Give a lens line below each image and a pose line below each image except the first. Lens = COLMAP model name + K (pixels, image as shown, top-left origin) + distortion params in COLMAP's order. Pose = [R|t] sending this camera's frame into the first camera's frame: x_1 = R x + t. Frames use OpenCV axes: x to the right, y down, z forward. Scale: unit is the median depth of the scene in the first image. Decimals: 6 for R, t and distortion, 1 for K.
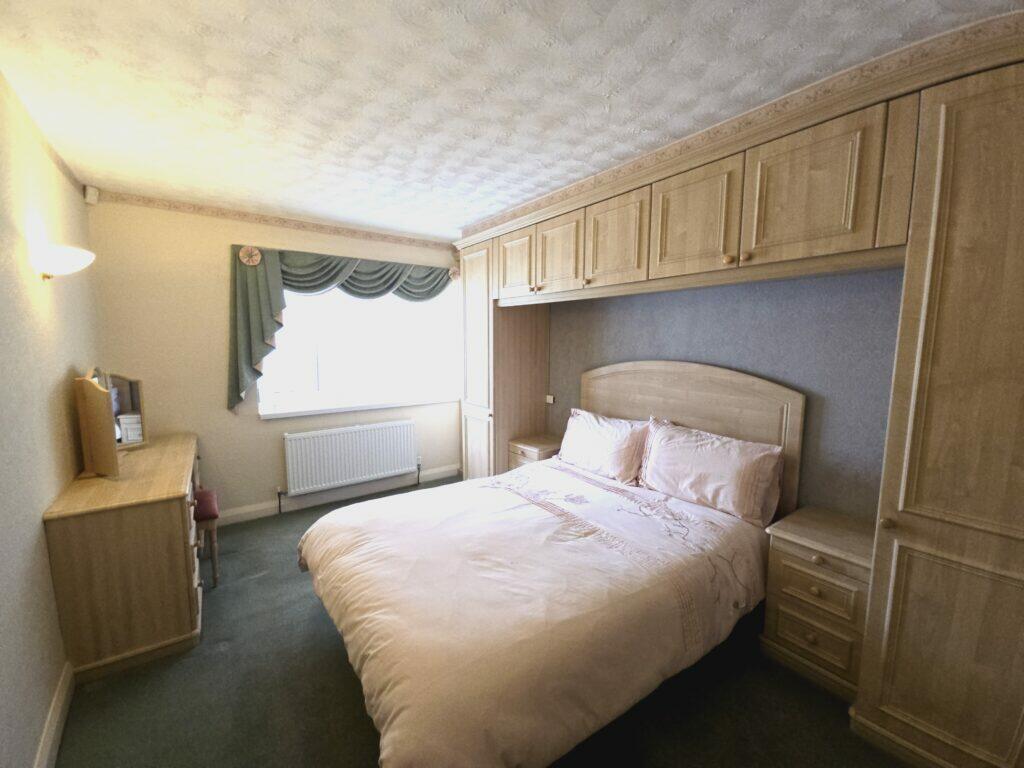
lens RADIAL K [[412.6, 0, 510.1], [0, 412.6, 385.4], [0, 0, 1]] dist [-0.012767, -0.001289]
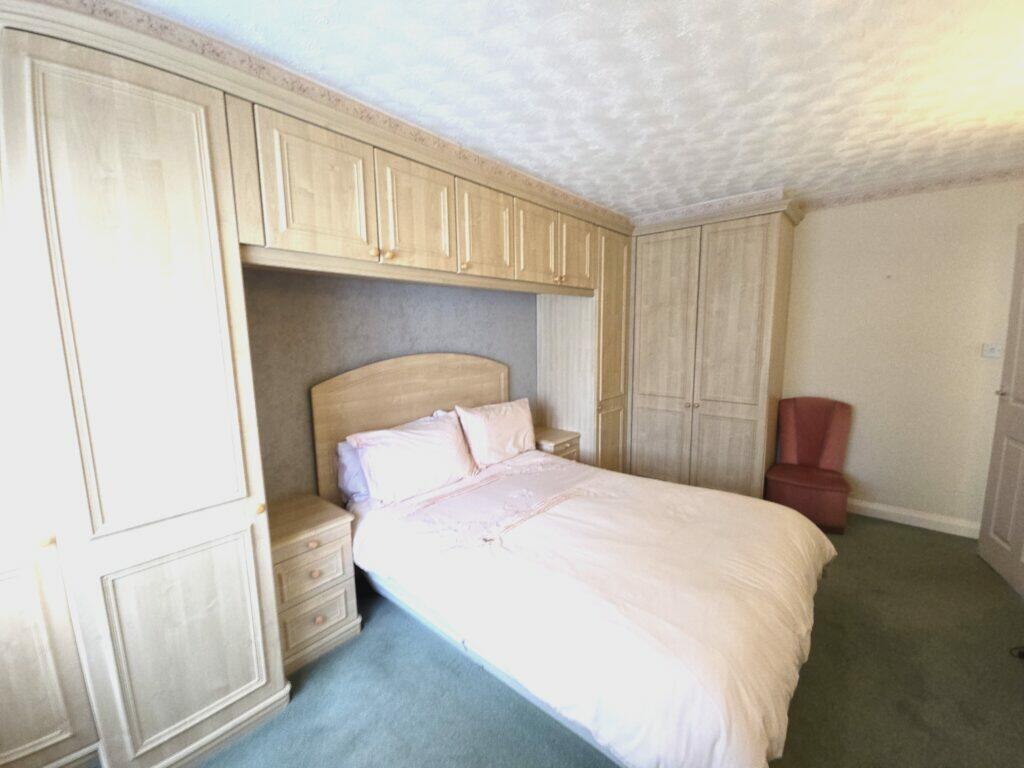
lens RADIAL K [[412.6, 0, 510.9], [0, 412.6, 388.0], [0, 0, 1]] dist [-0.012767, -0.001289]
pose [[-0.220891, -0.132117, 0.966308, -0.685672], [0.119996, 0.979573, 0.161361, -0.123039], [-0.967888, 0.151597, -0.200526, 1.075321]]
